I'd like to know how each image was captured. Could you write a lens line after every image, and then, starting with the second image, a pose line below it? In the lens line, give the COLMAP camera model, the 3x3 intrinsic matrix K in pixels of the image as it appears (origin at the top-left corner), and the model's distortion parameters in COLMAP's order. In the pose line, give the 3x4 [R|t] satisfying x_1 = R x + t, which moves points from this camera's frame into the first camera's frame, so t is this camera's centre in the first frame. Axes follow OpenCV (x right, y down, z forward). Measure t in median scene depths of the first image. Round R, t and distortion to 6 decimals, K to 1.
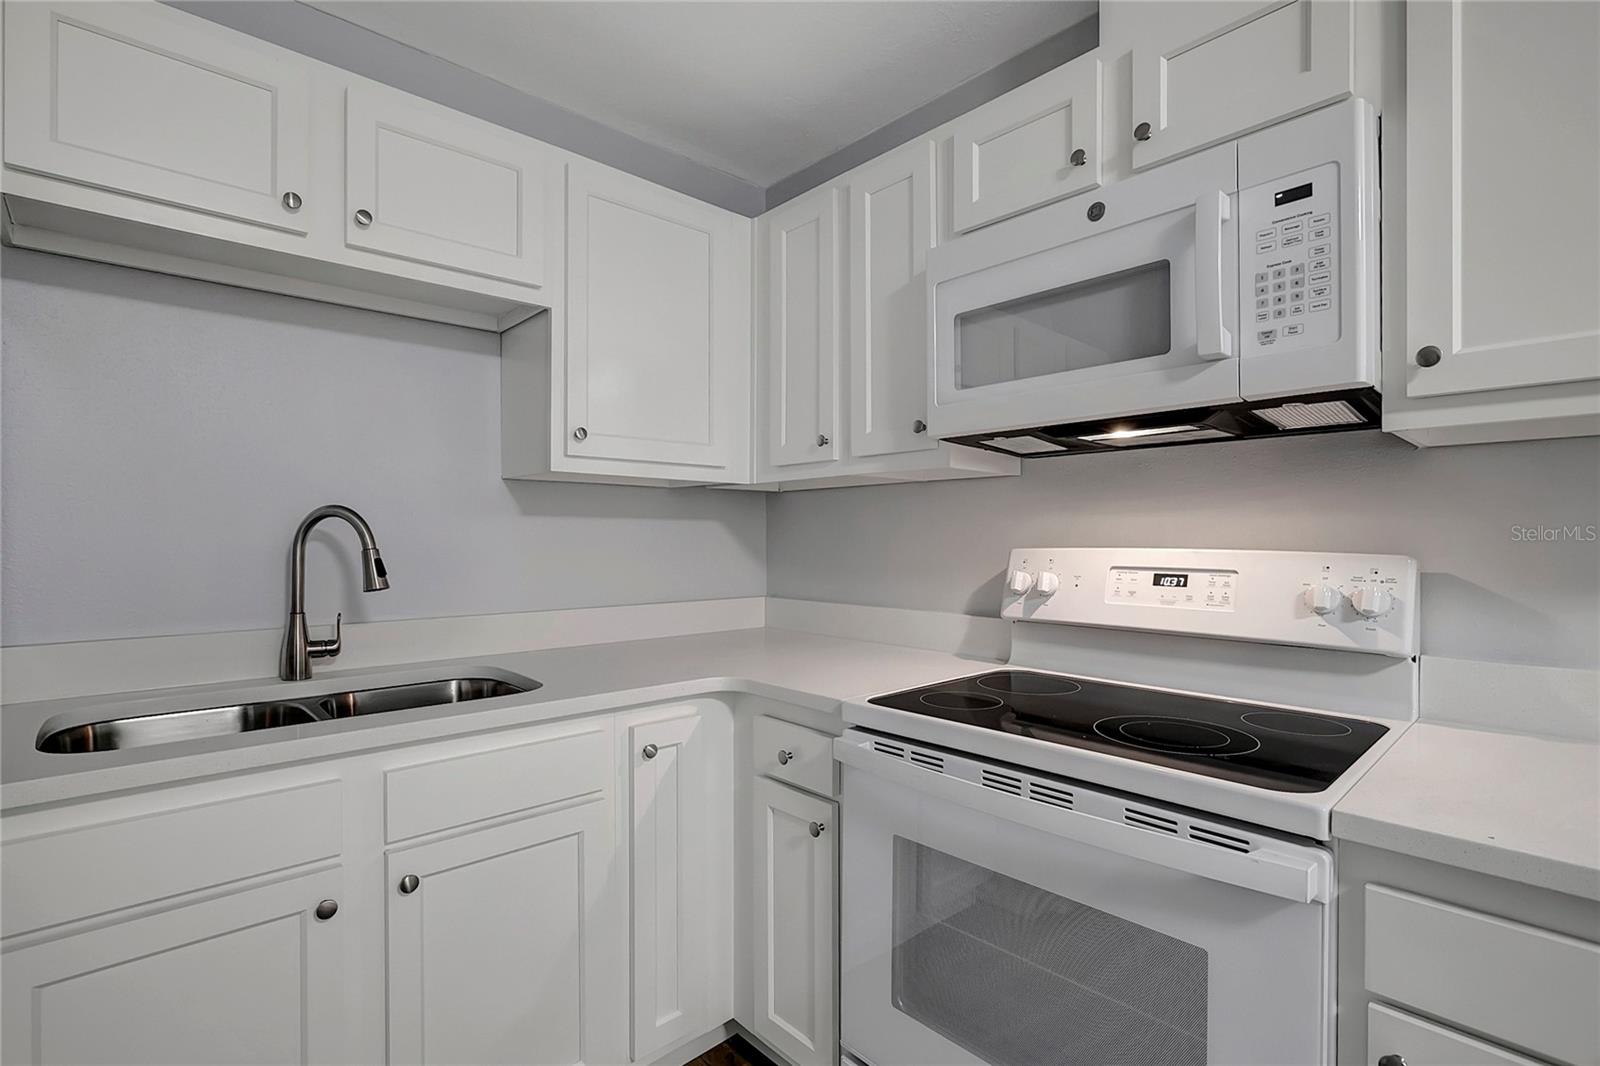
lens RADIAL K [[754.1, 0, 795.8], [0, 754.1, 542.9], [0, 0, 1]] dist [-0.019114, 0.000977]
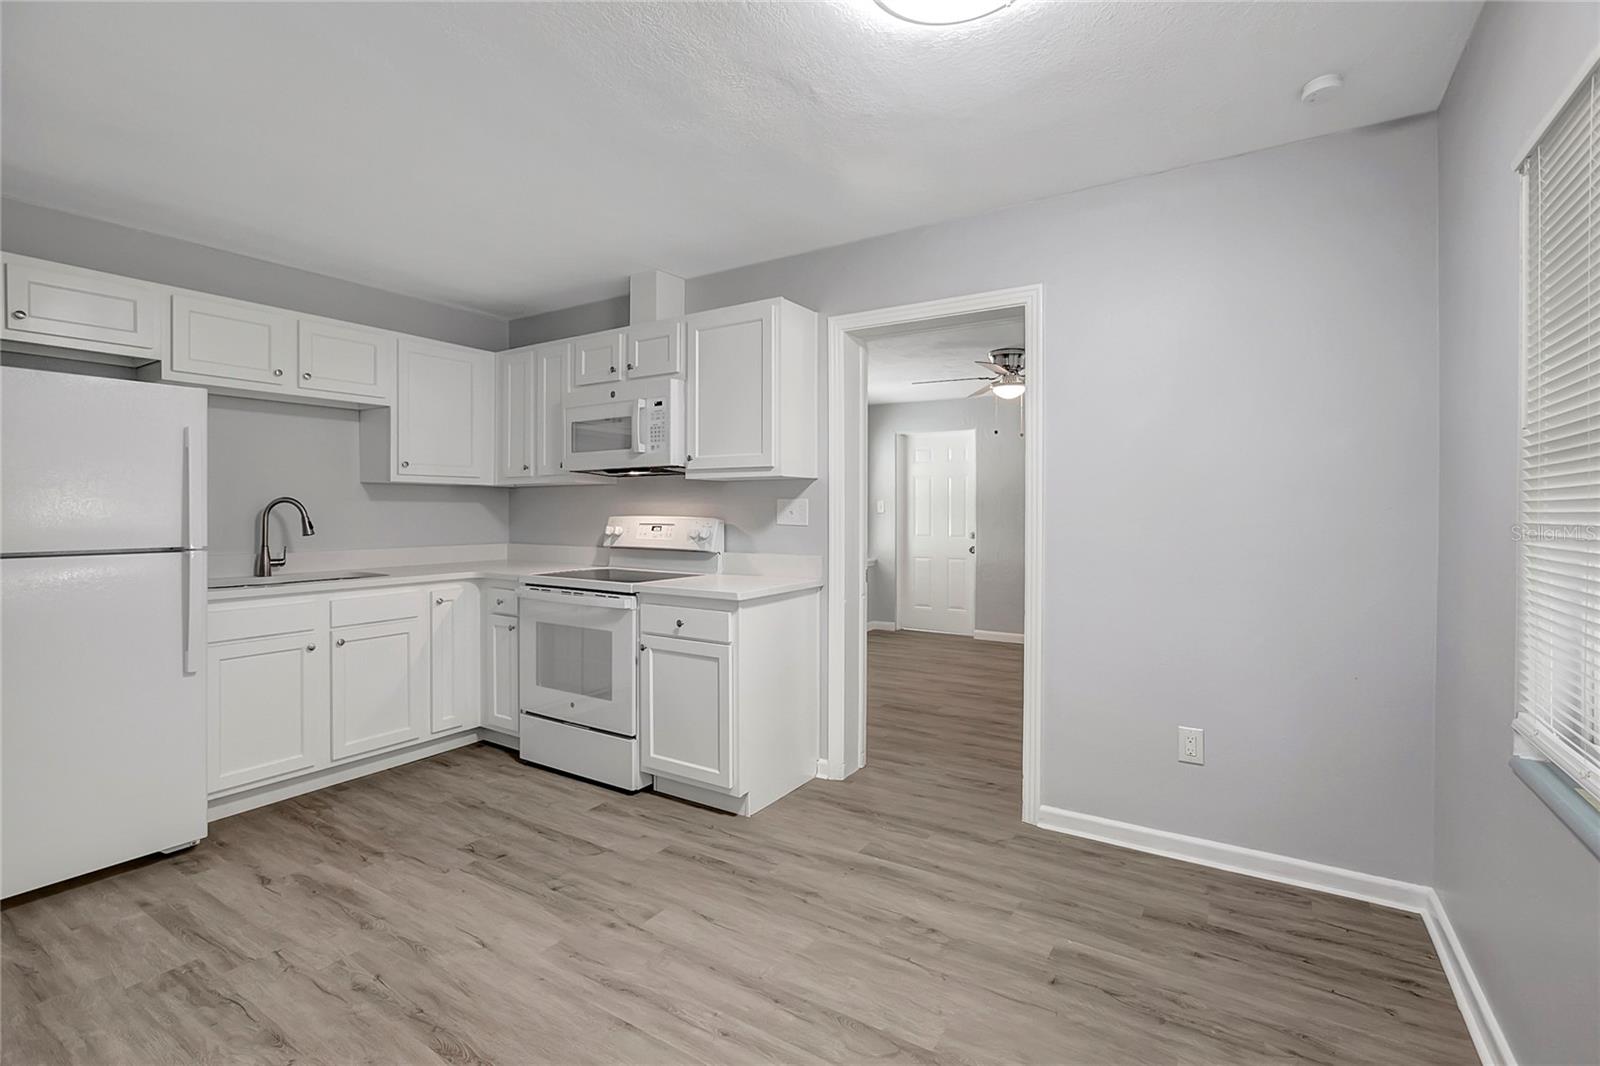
lens RADIAL K [[728.4, 0, 796.1], [0, 728.4, 514.5], [0, 0, 1]] dist [-0.025715, 0.014854]
pose [[0.966741, -0.000715, 0.255758, 0.328486], [0.001224, 0.999998, -0.001830, 0.006608], [-0.255756, 0.002083, 0.966739, -1.589578]]
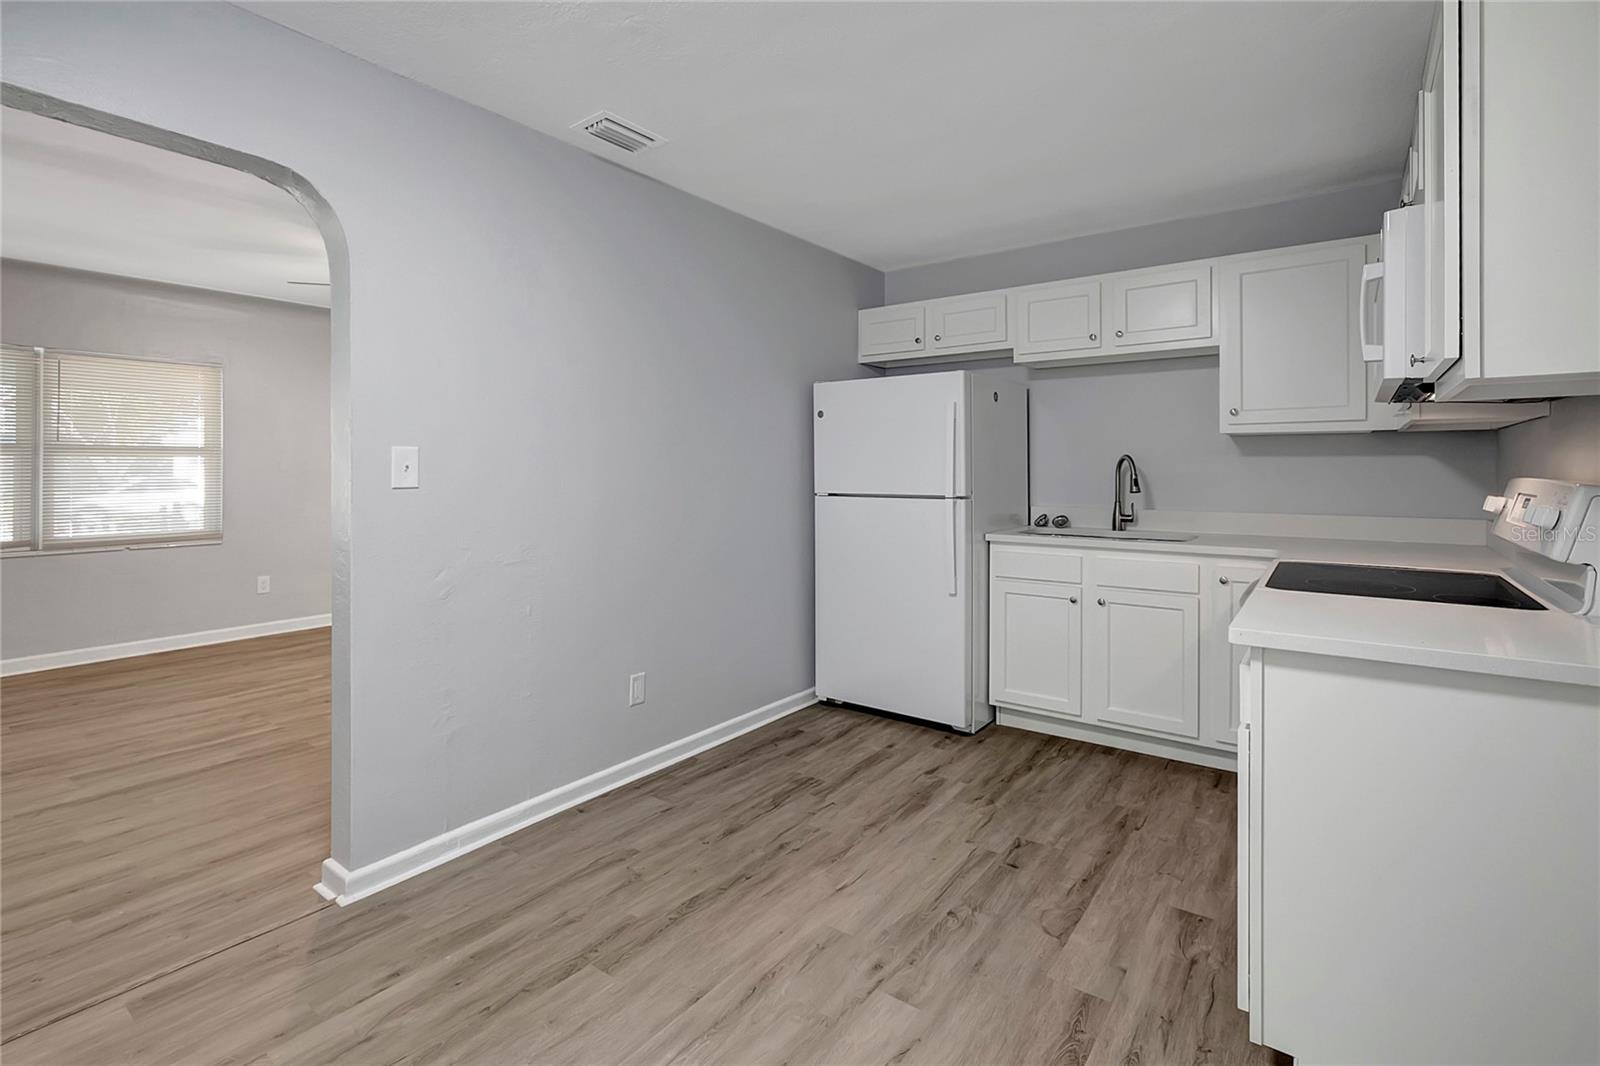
lens RADIAL K [[745.1, 0, 792.8], [0, 745.1, 470.9], [0, 0, 1]] dist [0.002561, 0.001058]
pose [[0.187669, -0.000835, -0.982232, 1.541720], [-0.002709, 0.999995, -0.001367, 0.004085], [0.982229, 0.002918, 0.187666, -0.460845]]
